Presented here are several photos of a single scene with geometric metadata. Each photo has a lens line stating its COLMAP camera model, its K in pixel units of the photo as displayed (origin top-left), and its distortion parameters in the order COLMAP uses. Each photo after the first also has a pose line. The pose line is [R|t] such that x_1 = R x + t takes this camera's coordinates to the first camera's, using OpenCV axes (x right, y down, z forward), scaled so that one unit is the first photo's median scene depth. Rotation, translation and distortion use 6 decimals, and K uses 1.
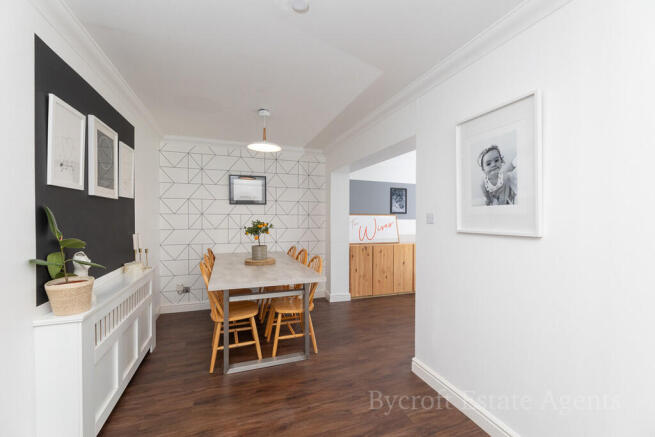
lens RADIAL K [[273.2, 0, 327.5], [0, 273.2, 218.5], [0, 0, 1]] dist [-0.000715, -0.000038]
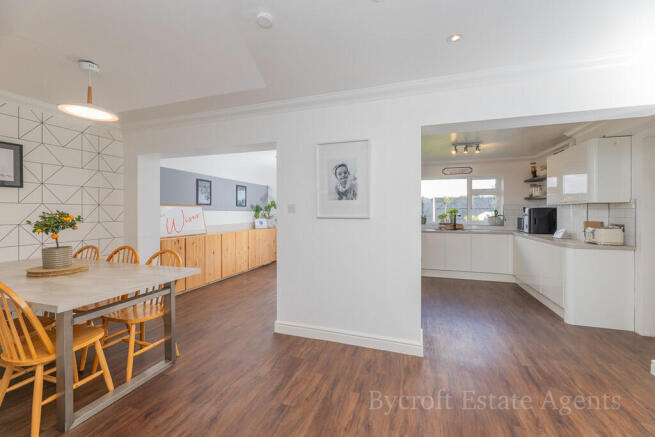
lens RADIAL K [[265.3, 0, 328.8], [0, 265.3, 207.9], [0, 0, 1]] dist [0.000111, 0.000082]
pose [[0.626020, 0.006979, 0.779776, -0.377505], [0.002941, 0.999932, -0.011311, 0.008984], [-0.779802, 0.009375, 0.625957, 0.041929]]
